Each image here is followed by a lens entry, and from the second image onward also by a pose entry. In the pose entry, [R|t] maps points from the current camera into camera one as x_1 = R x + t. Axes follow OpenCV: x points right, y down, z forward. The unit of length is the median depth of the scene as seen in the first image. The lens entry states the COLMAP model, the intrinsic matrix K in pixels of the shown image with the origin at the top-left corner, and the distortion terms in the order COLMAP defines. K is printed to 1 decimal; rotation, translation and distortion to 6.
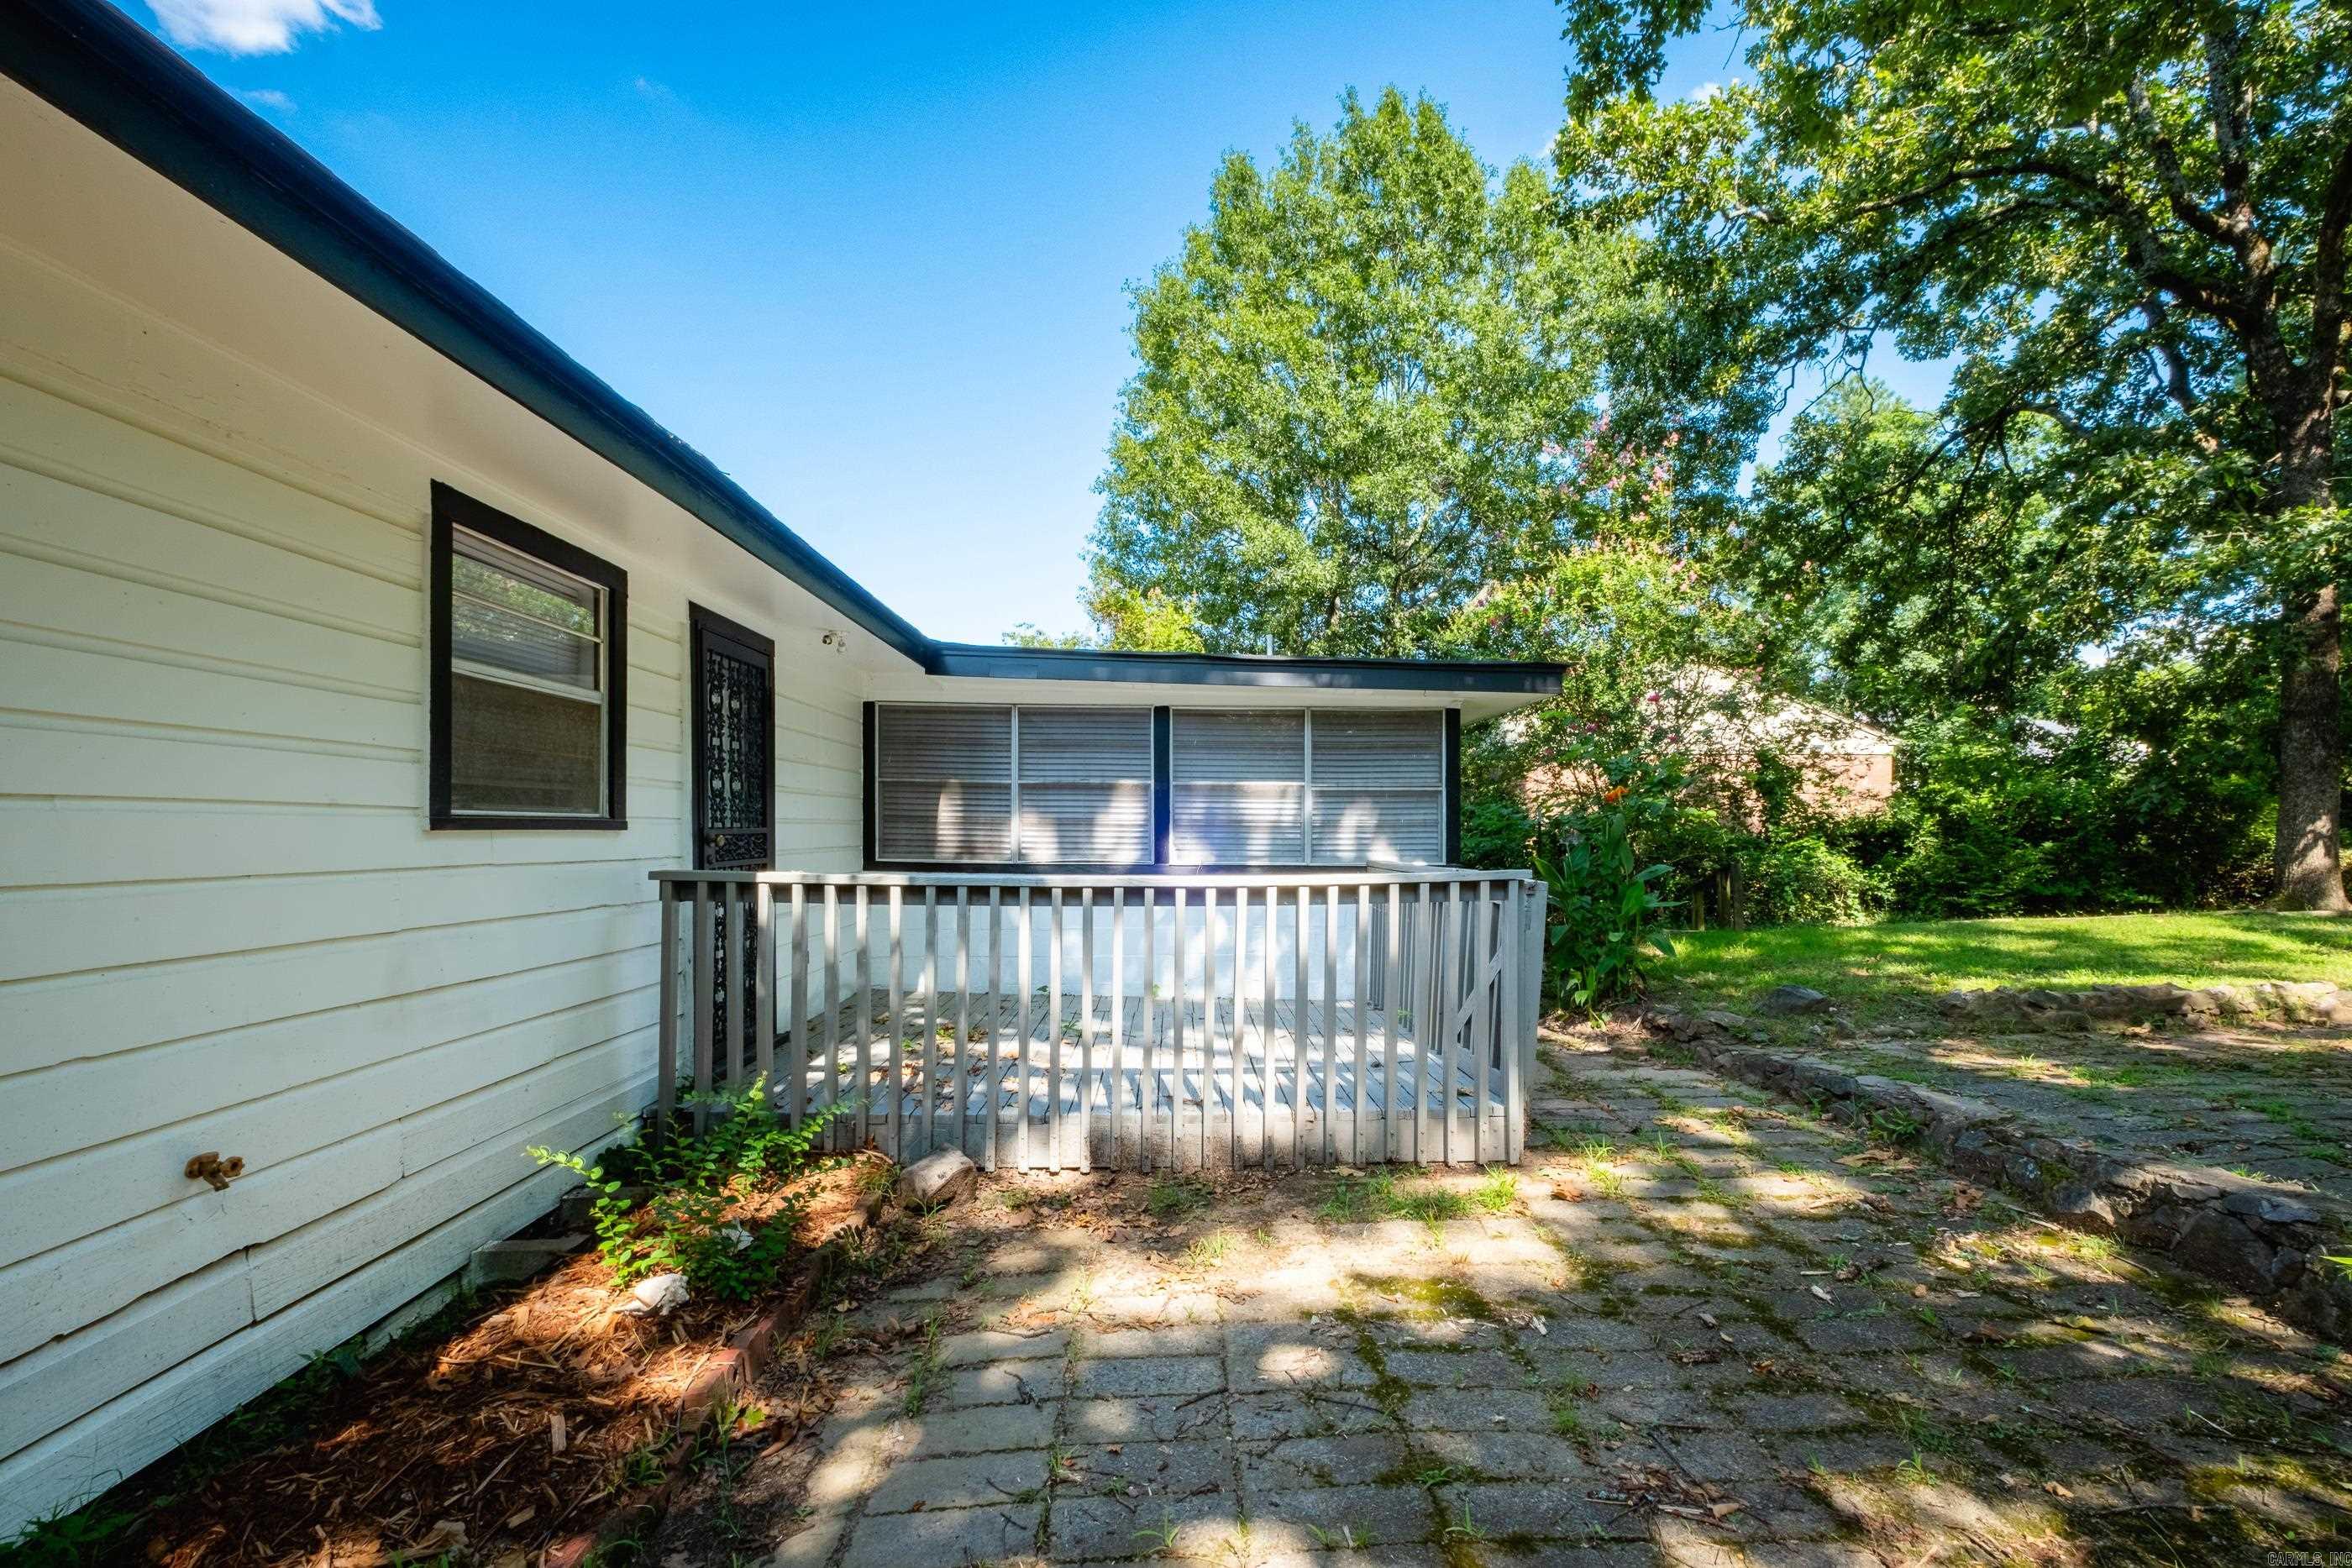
lens RADIAL K [[1031.3, 0, 1173.9], [0, 1031.3, 836.6], [0, 0, 1]] dist [-0.001498, -0.000402]
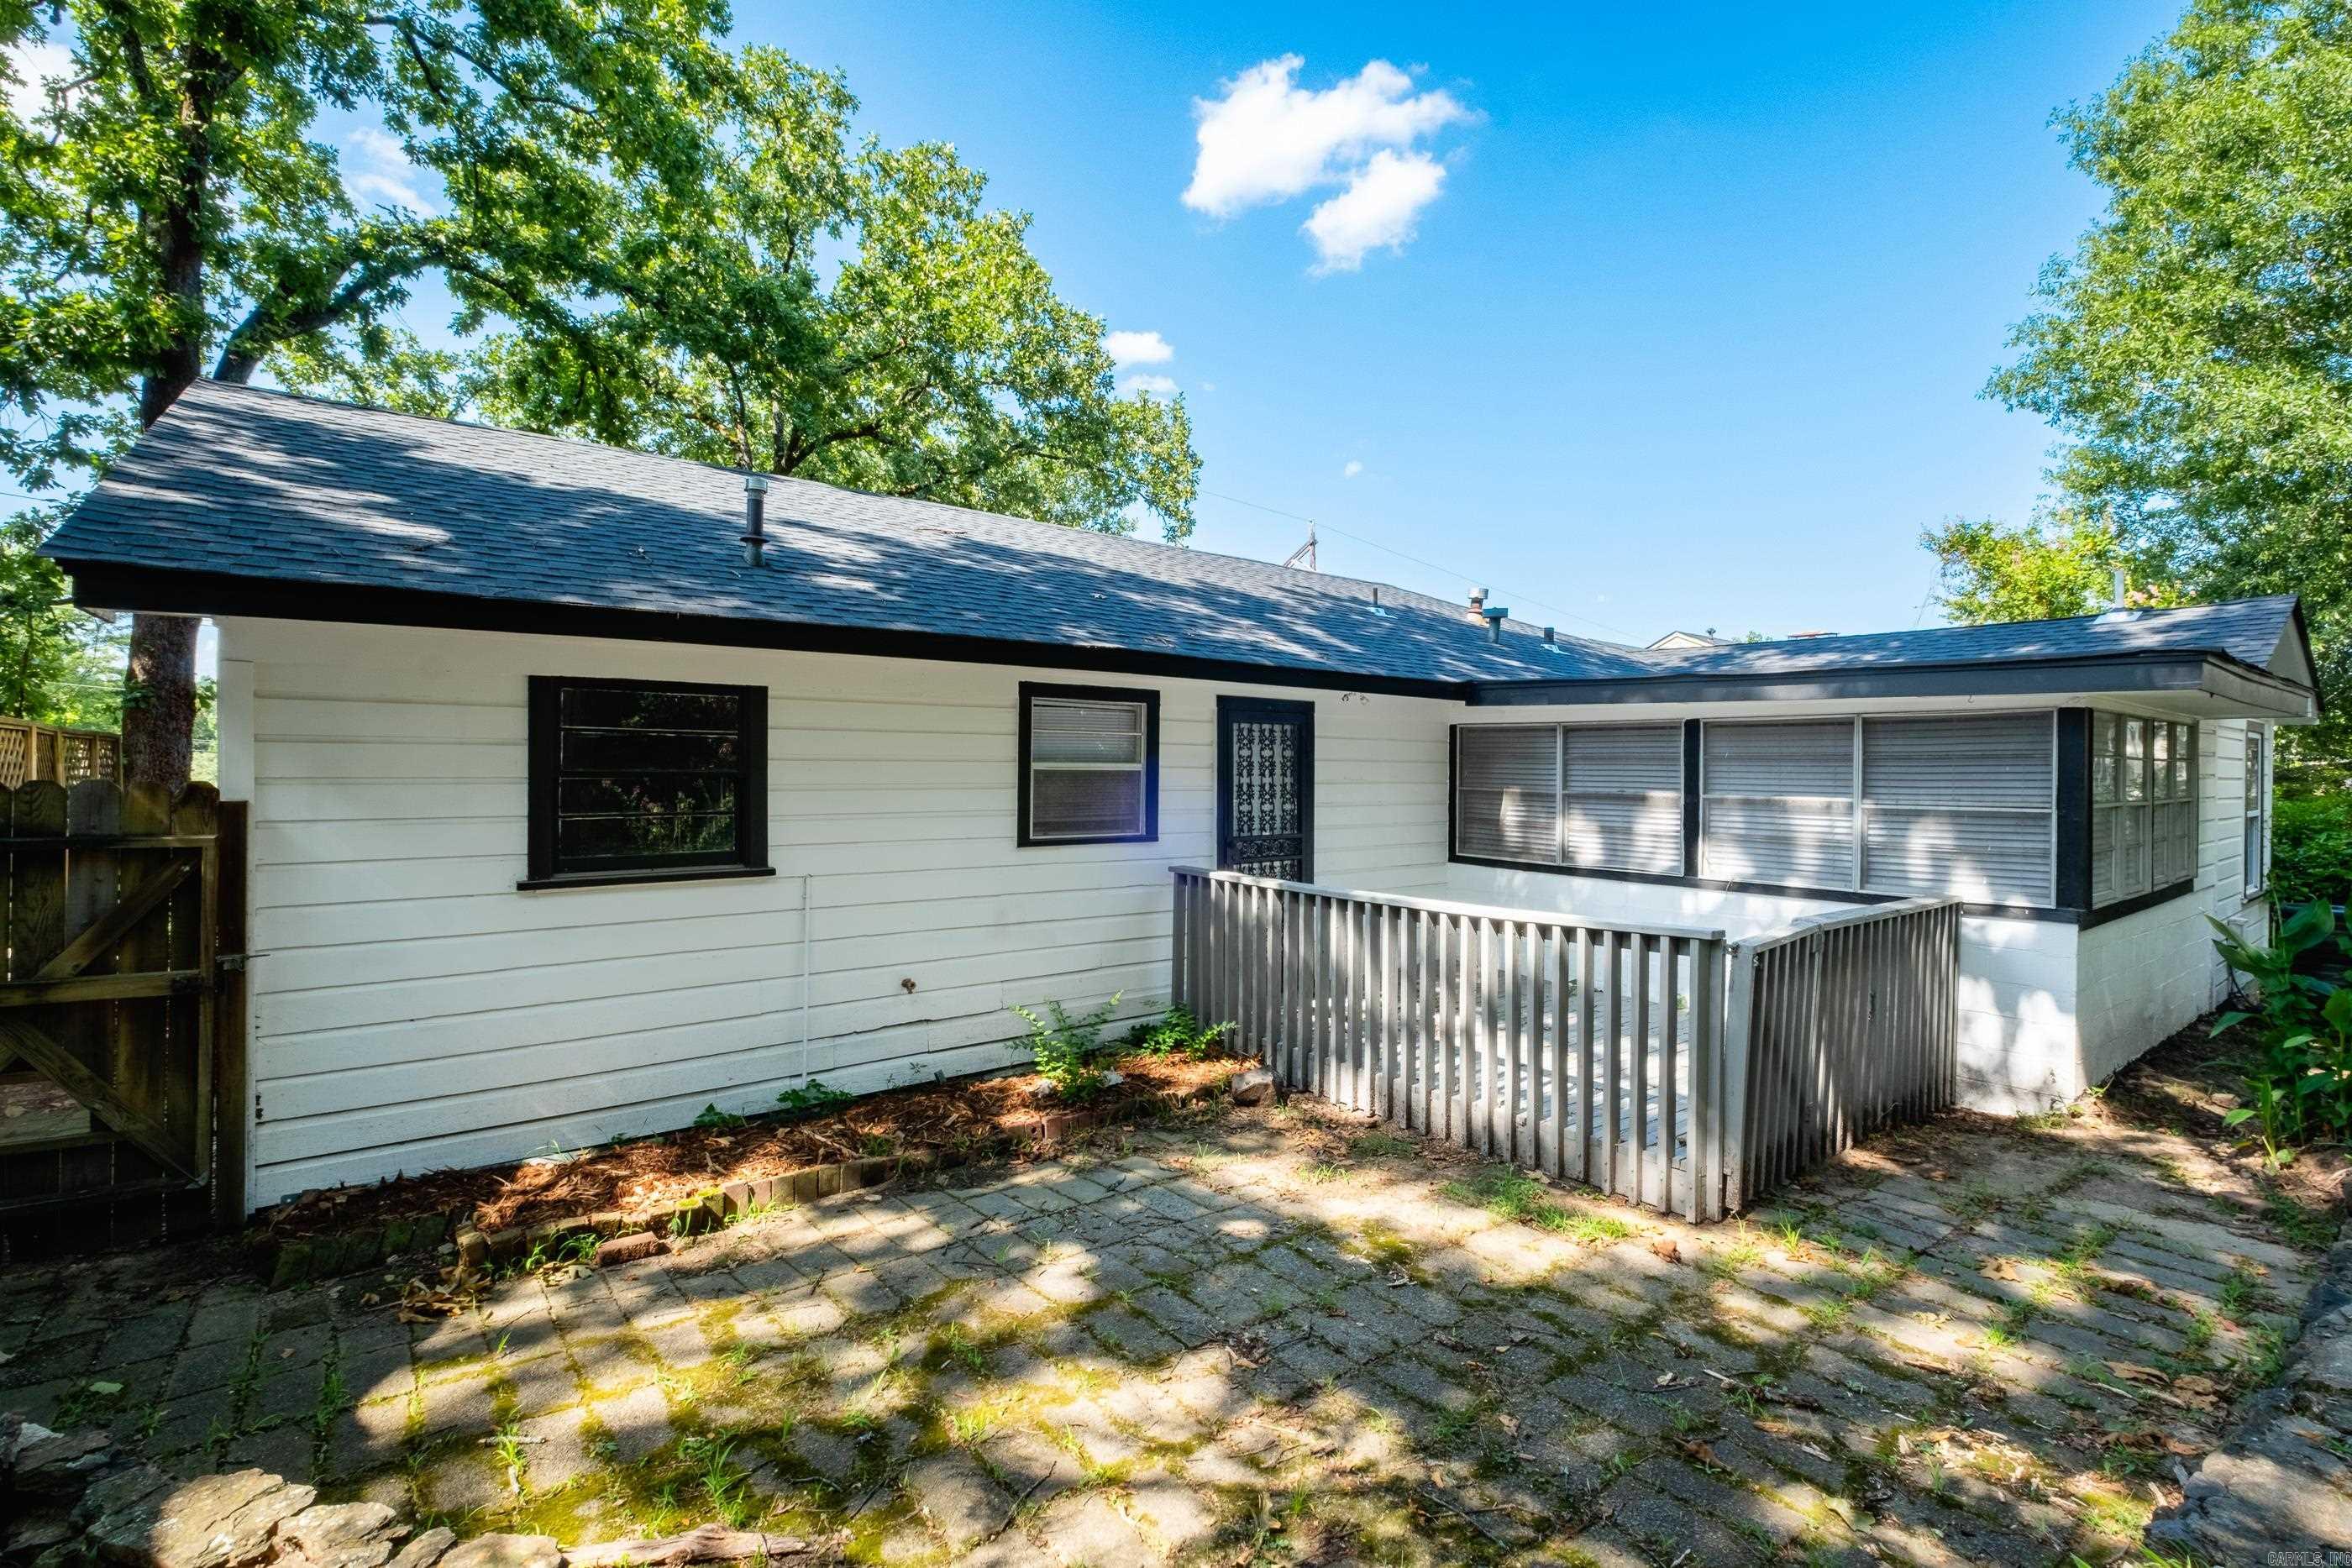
lens RADIAL K [[1026.7, 0, 1181.3], [0, 1026.7, 783.2], [0, 0, 1]] dist [-0.000508, -0.000290]
pose [[0.615493, 0.014253, -0.788014, 0.839808], [-0.012340, 0.999888, 0.008447, -0.117490], [0.788046, 0.004525, 0.615600, -0.023948]]
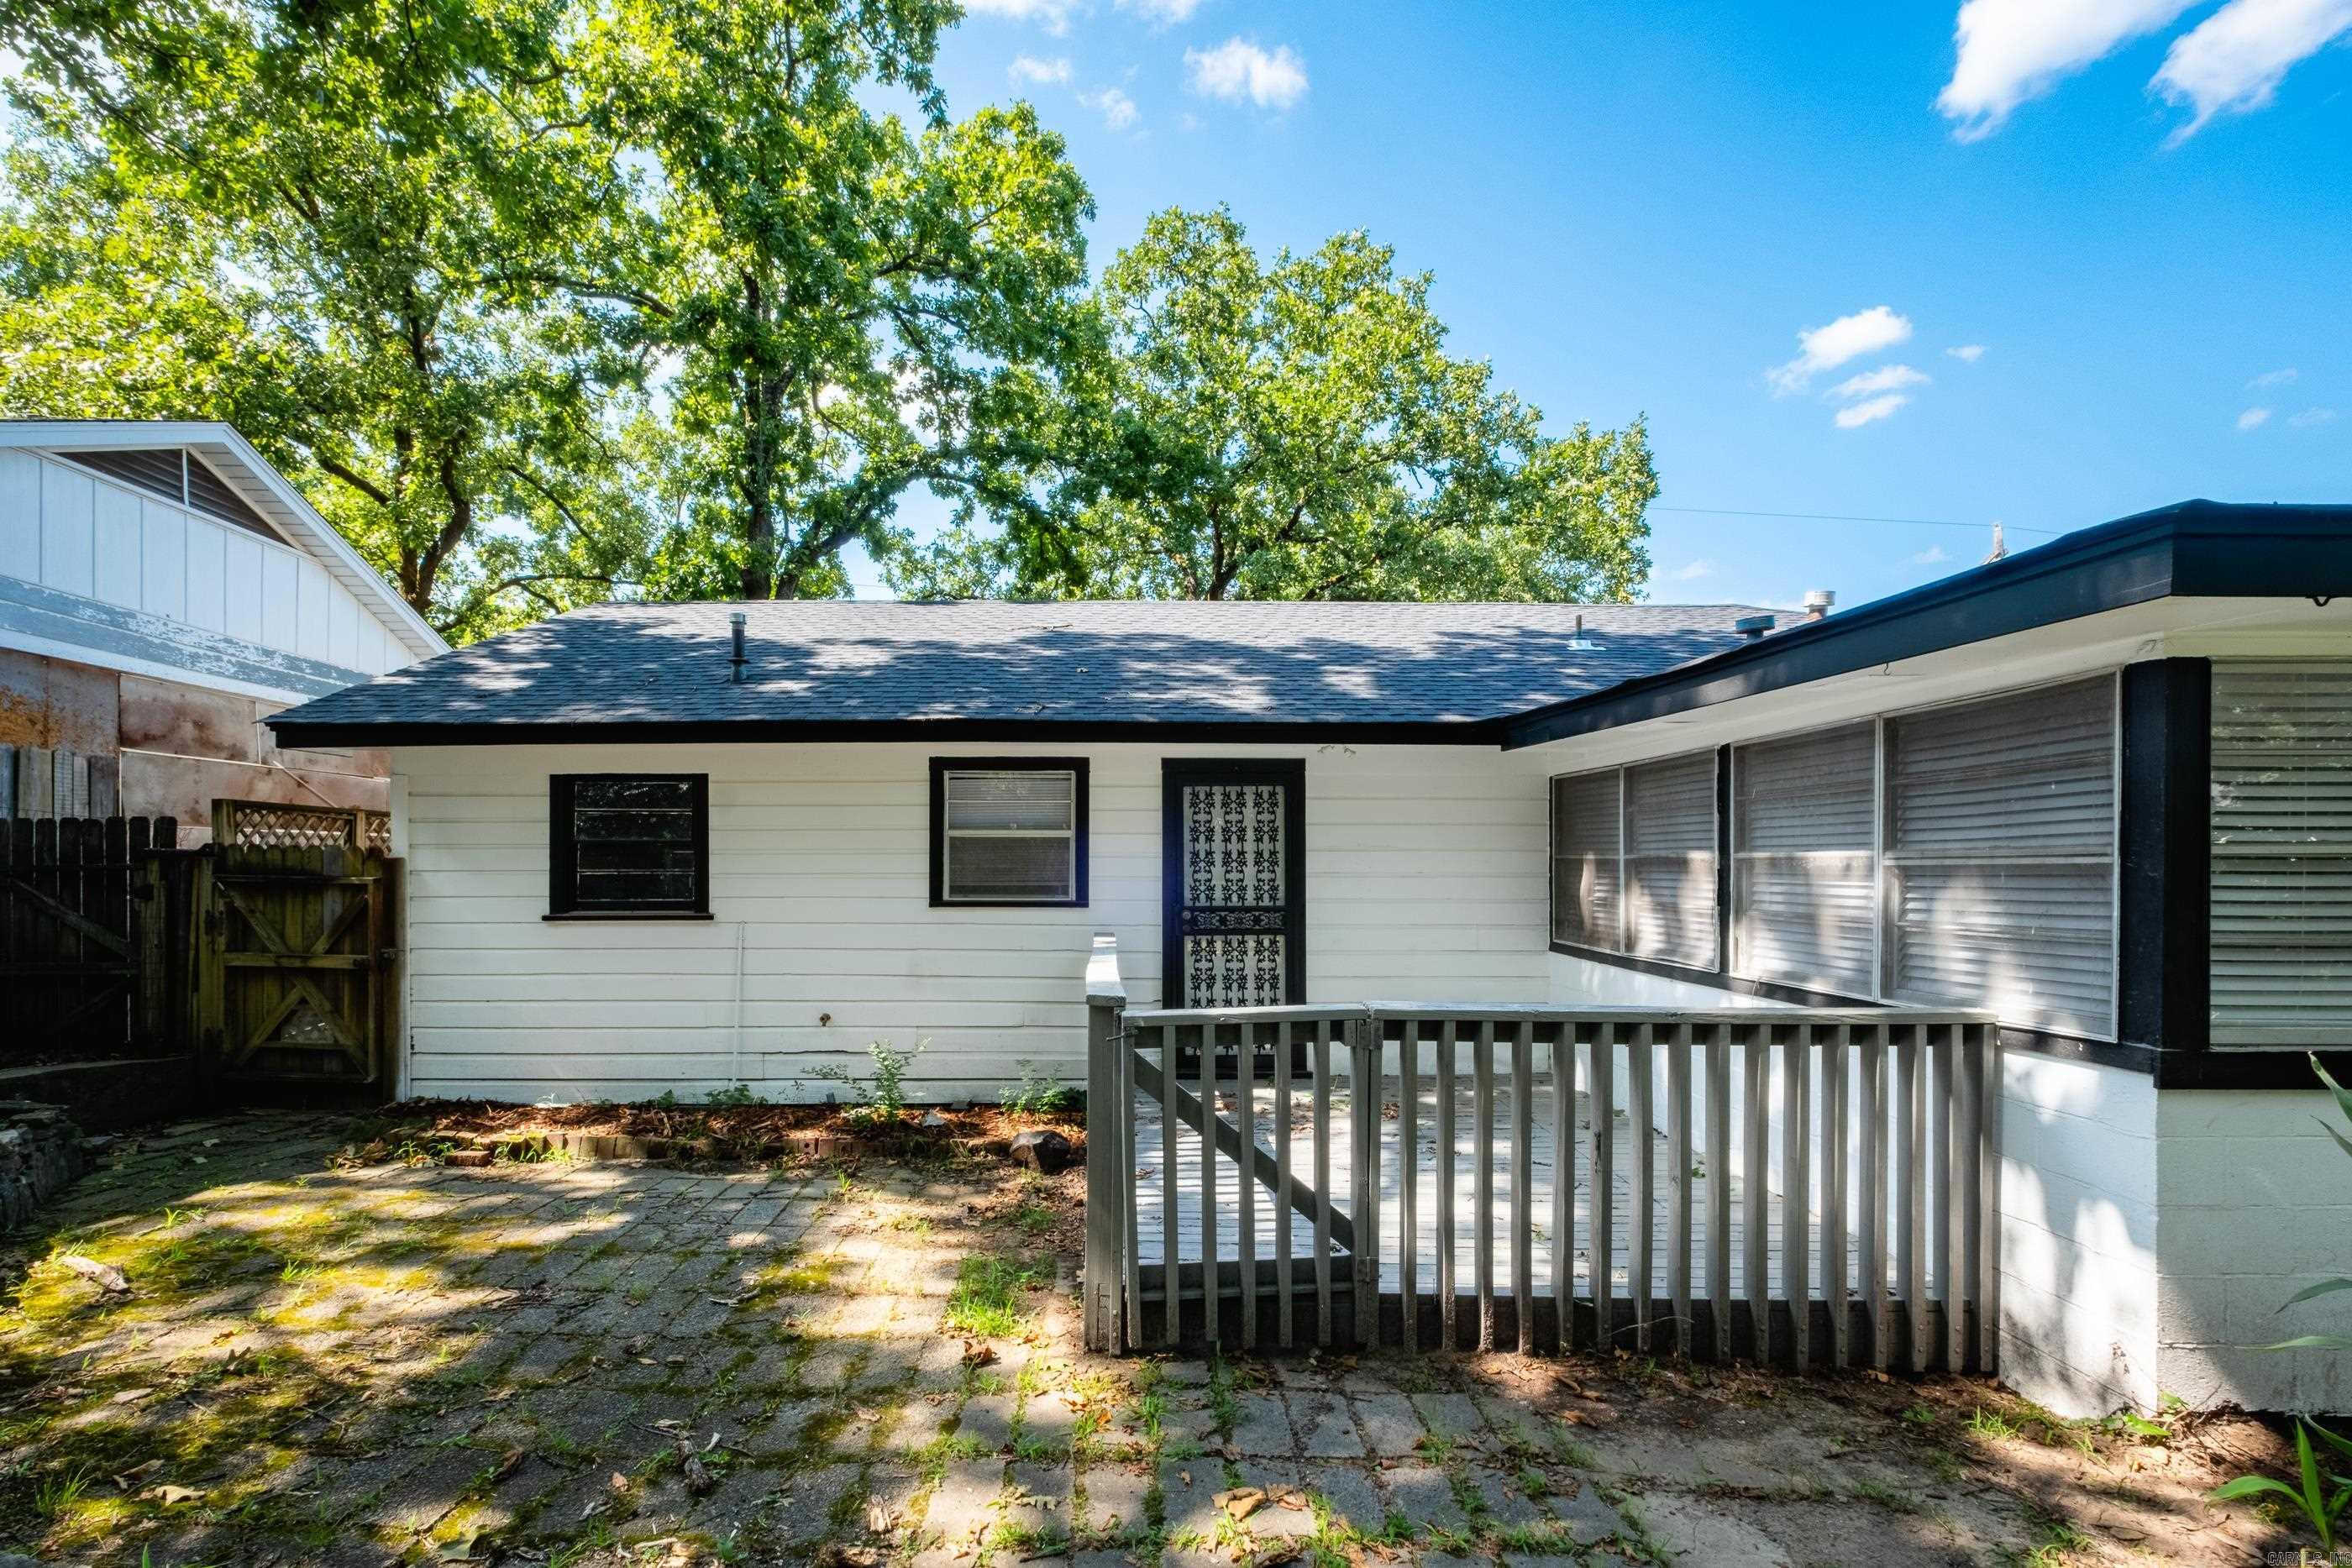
lens RADIAL K [[1051.0, 0, 1151.4], [0, 1051.0, 868.8], [0, 0, 1]] dist [0.001327, -0.000162]
pose [[0.014841, -0.000815, -0.999890, 1.227349], [-0.007348, 0.999973, -0.000924, -0.069767], [0.999863, 0.007361, 0.014835, 1.076542]]
